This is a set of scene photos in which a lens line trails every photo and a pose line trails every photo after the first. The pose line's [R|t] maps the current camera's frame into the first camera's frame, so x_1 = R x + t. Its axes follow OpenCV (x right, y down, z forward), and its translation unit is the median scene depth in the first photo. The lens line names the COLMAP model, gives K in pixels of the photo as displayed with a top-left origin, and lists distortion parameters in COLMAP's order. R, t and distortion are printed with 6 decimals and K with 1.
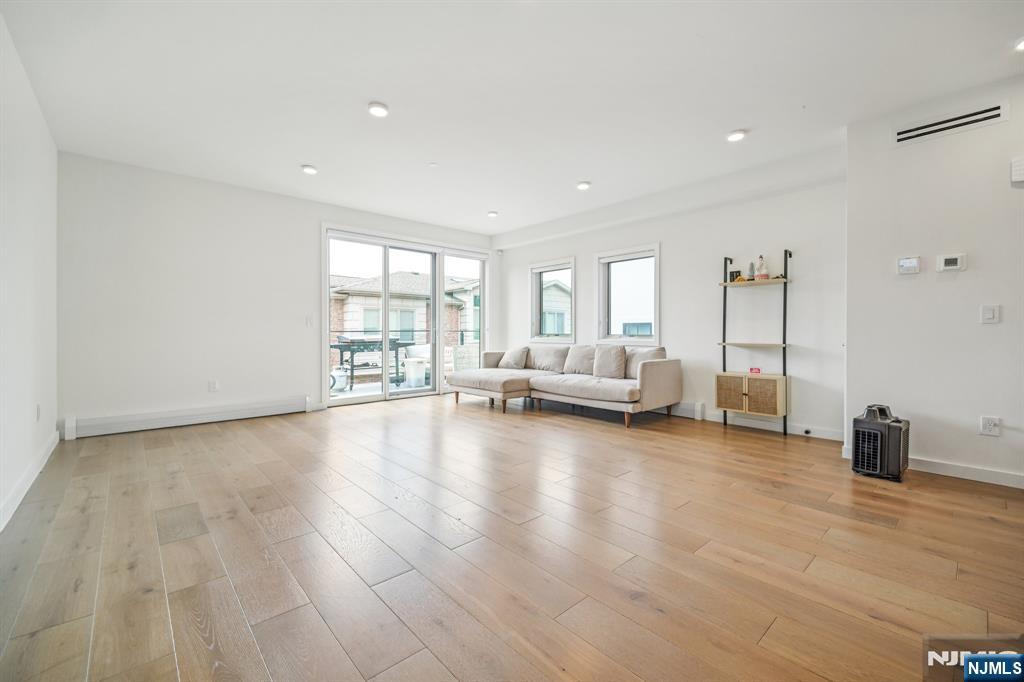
lens RADIAL K [[424.3, 0, 513.8], [0, 424.3, 330.6], [0, 0, 1]] dist [0.017091, -0.013527]
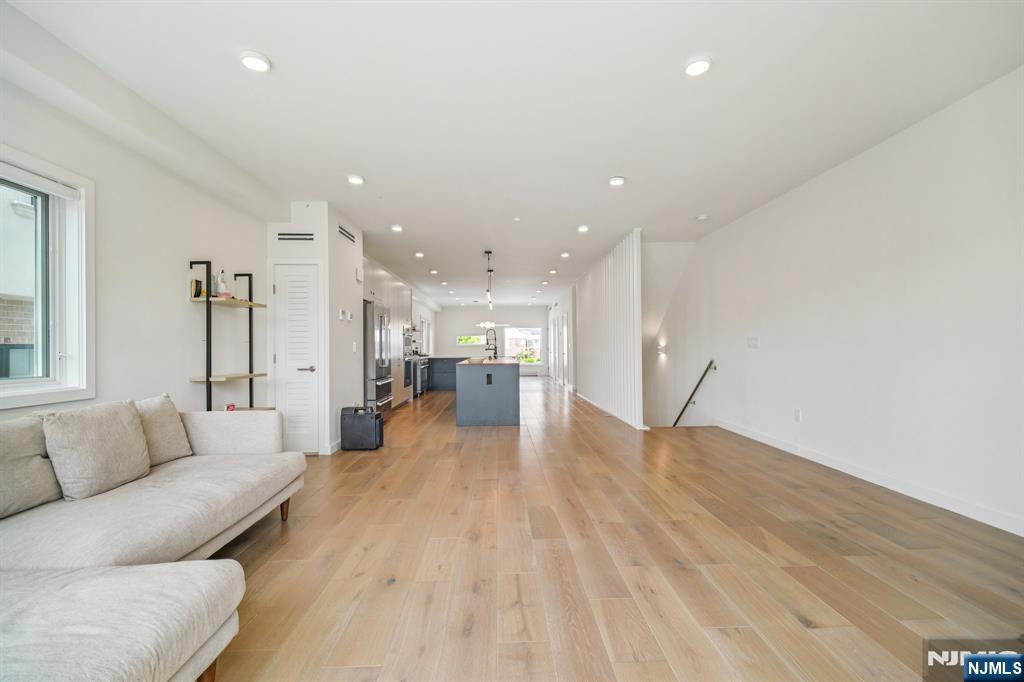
lens RADIAL K [[425.4, 0, 513.9], [0, 425.4, 343.5], [0, 0, 1]] dist [-0.000735, -0.000410]
pose [[-0.764606, 0.012876, 0.644369, -0.352414], [0.008764, 0.999916, -0.009581, -0.017177], [-0.644438, -0.001679, -0.764654, 1.142486]]
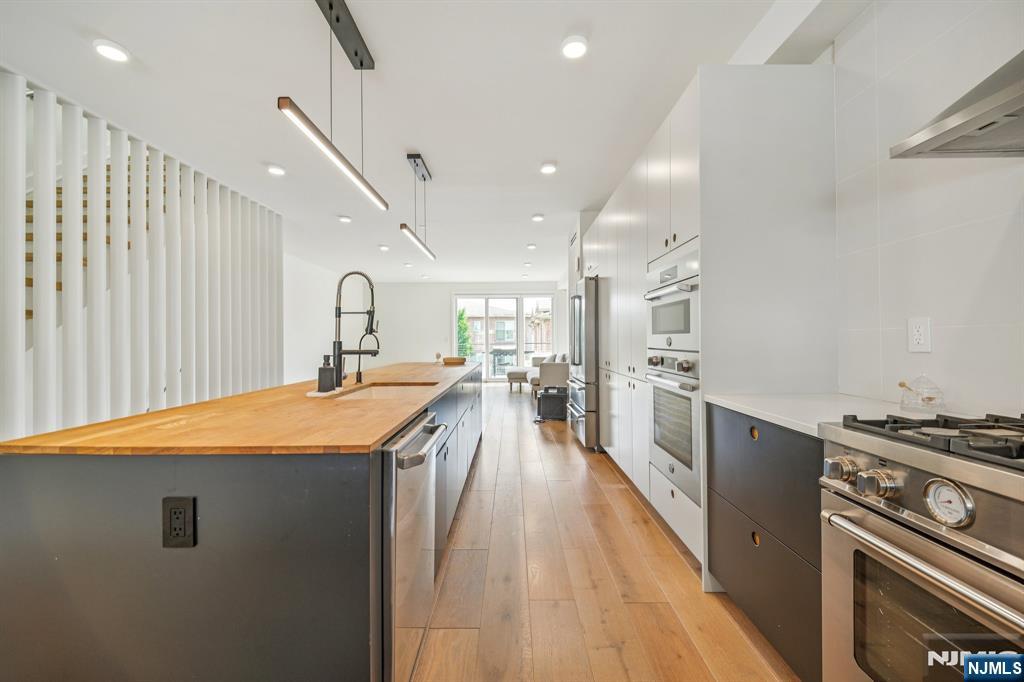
lens RADIAL K [[422.4, 0, 510.3], [0, 422.4, 337.7], [0, 0, 1]] dist [0.017759, -0.012648]
pose [[0.743174, -0.010150, -0.669021, 1.265694], [0.009034, 0.999946, -0.005135, -0.021830], [0.669037, -0.002227, 0.743225, -0.360535]]
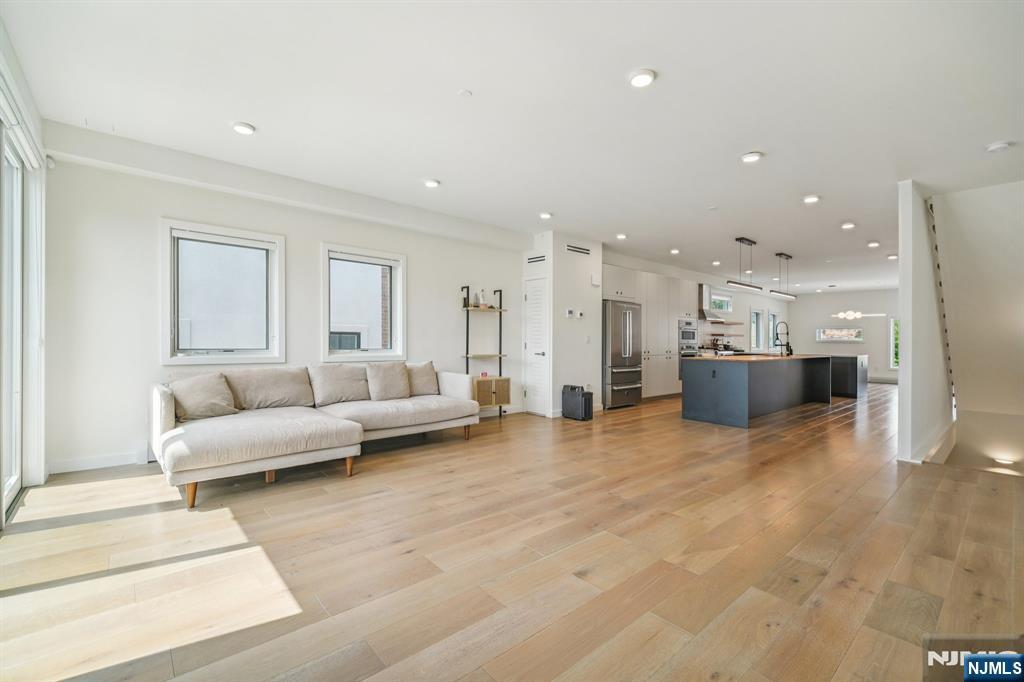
lens RADIAL K [[439.5, 0, 519.5], [0, 439.5, 337.1], [0, 0, 1]] dist [0.019891, -0.014568]
pose [[0.005552, 0.005339, 0.999970, -0.734016], [-0.014745, 0.999877, -0.005256, -0.016996], [-0.999876, -0.014715, 0.005630, 0.787757]]
